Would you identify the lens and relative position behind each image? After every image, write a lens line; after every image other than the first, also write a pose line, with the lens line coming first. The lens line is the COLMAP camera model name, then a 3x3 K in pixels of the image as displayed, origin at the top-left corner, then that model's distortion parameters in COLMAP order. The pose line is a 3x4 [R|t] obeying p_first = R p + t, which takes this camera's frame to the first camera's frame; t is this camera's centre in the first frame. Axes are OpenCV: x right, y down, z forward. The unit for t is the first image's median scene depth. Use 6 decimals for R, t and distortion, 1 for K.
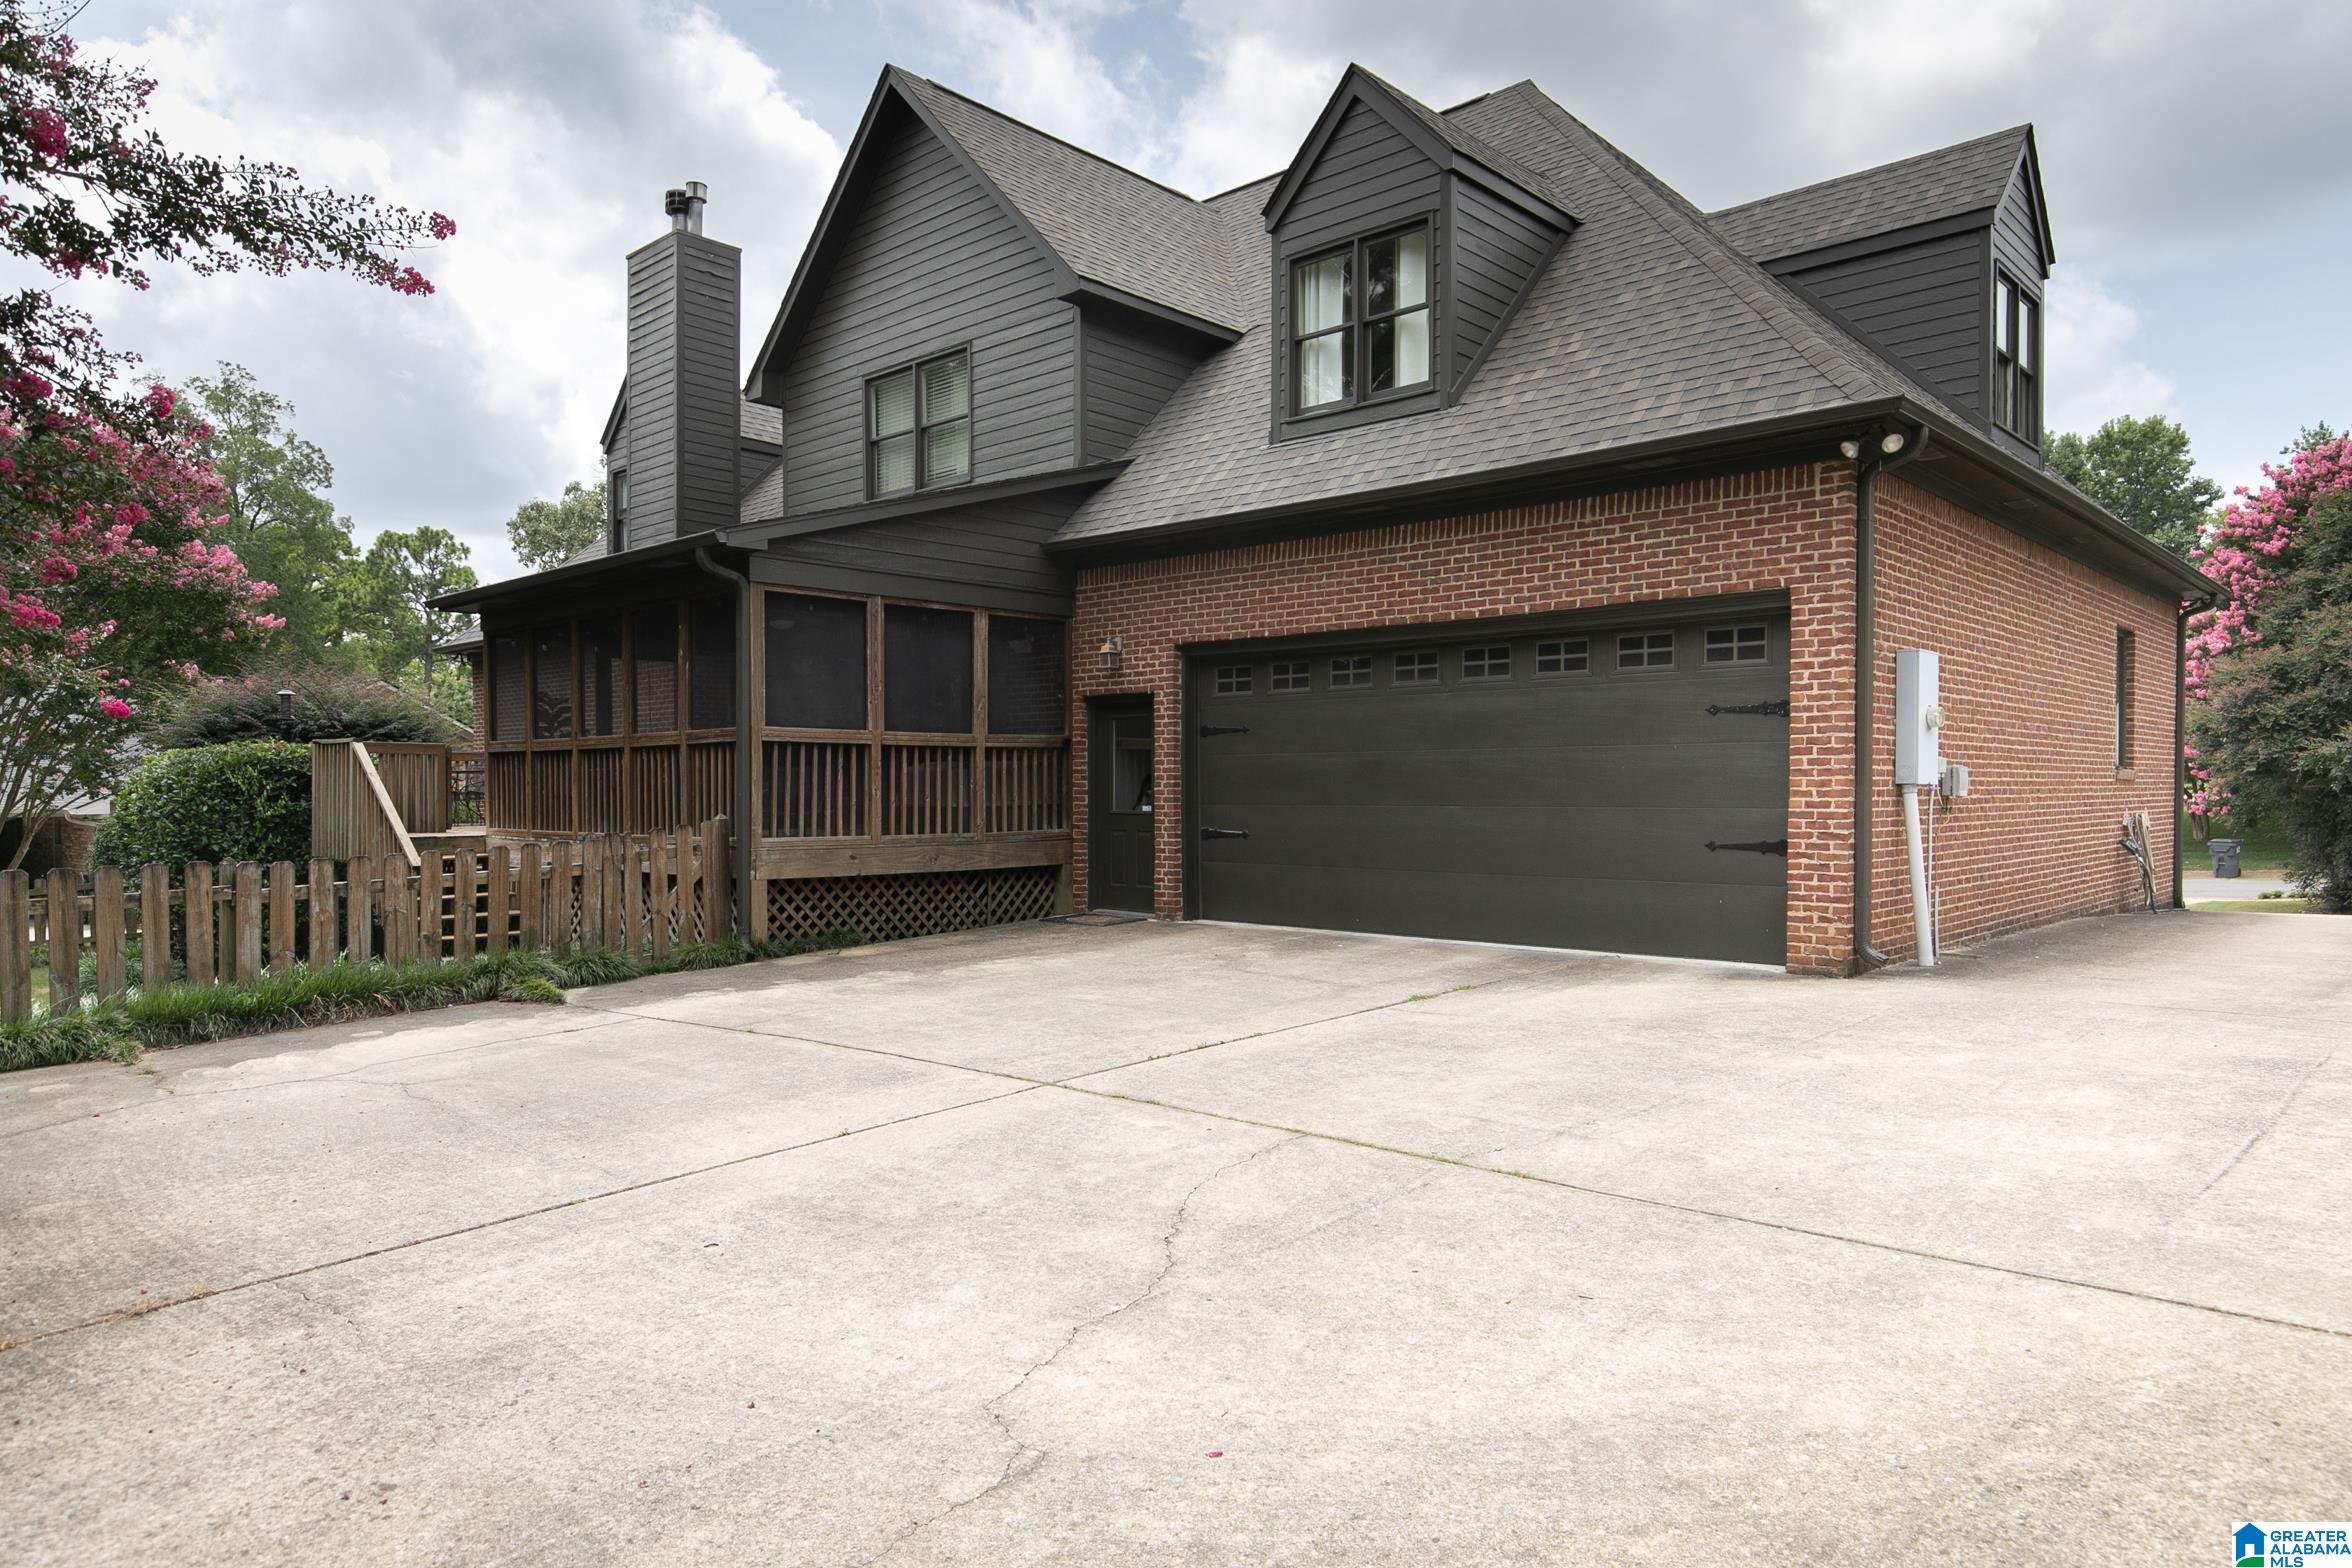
lens RADIAL K [[1470.8, 0, 1176.2], [0, 1470.8, 790.6], [0, 0, 1]] dist [0.001350, 0.000910]
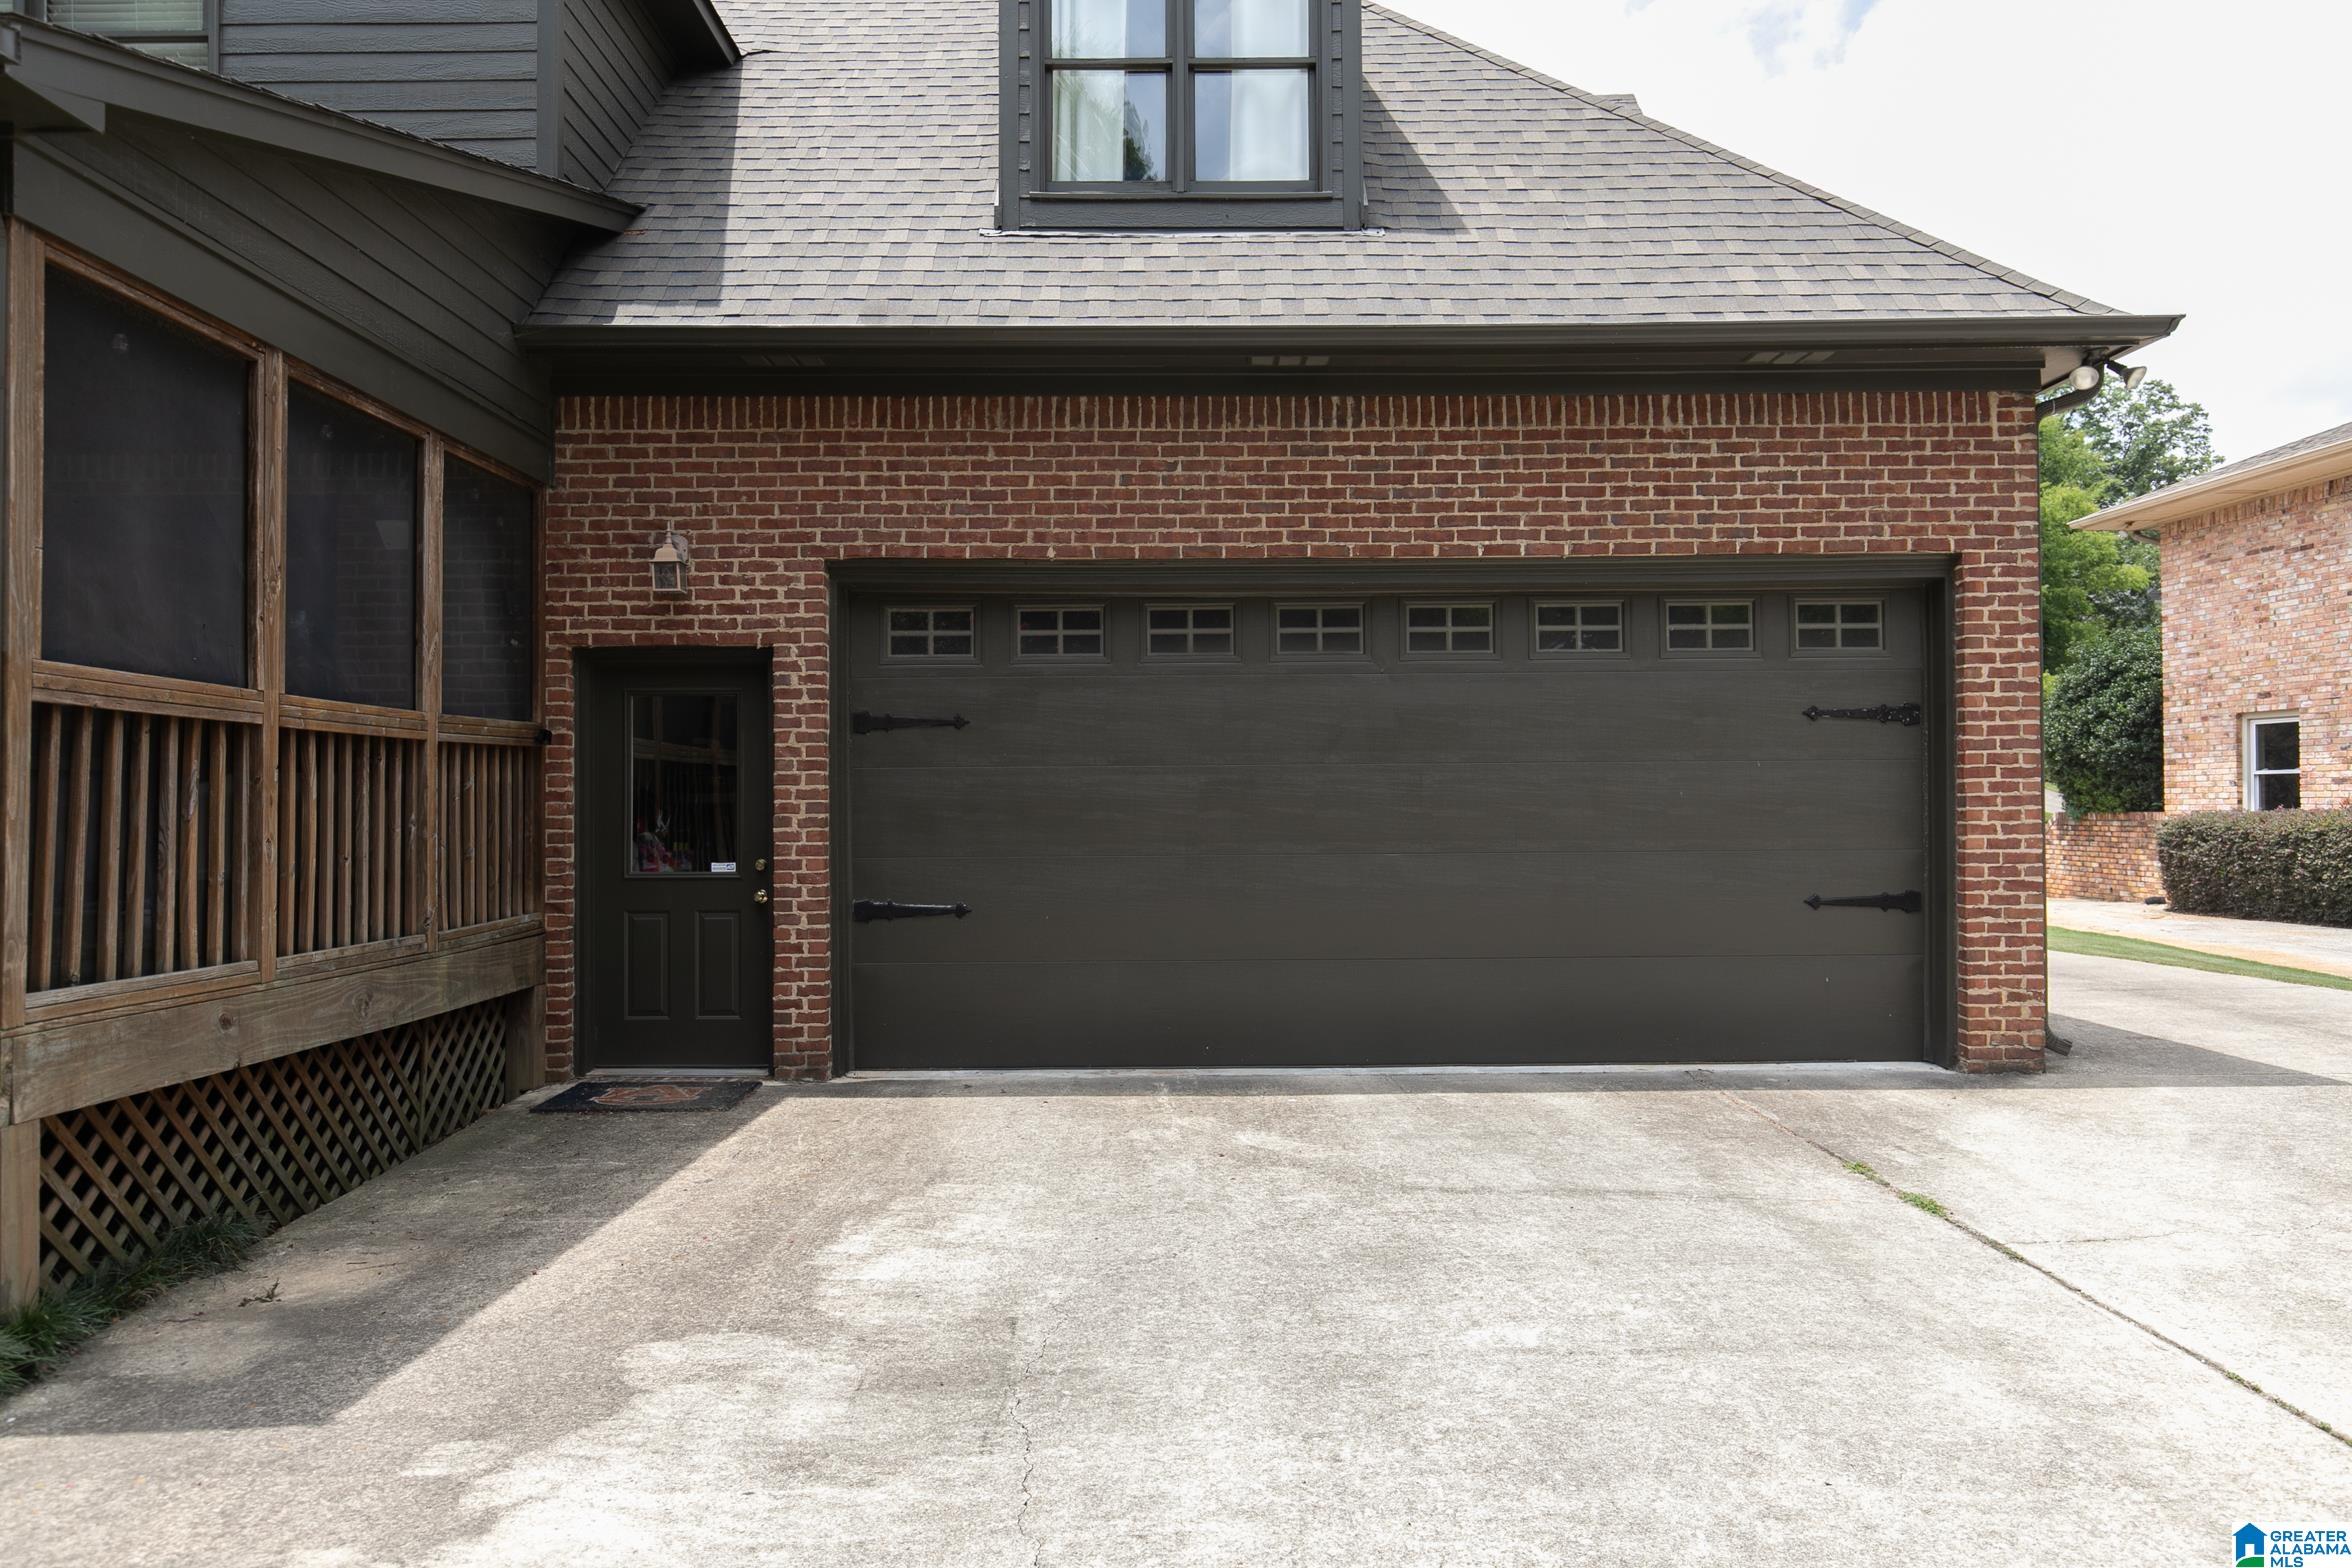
lens RADIAL K [[1588.4, 0, 1180.6], [0, 1588.4, 774.8], [0, 0, 1]] dist [0.007194, -0.001009]
pose [[0.724977, 0.011864, 0.688671, -0.378751], [0.006738, 0.999682, -0.024315, -0.007761], [-0.688740, 0.022268, 0.724666, 0.618786]]
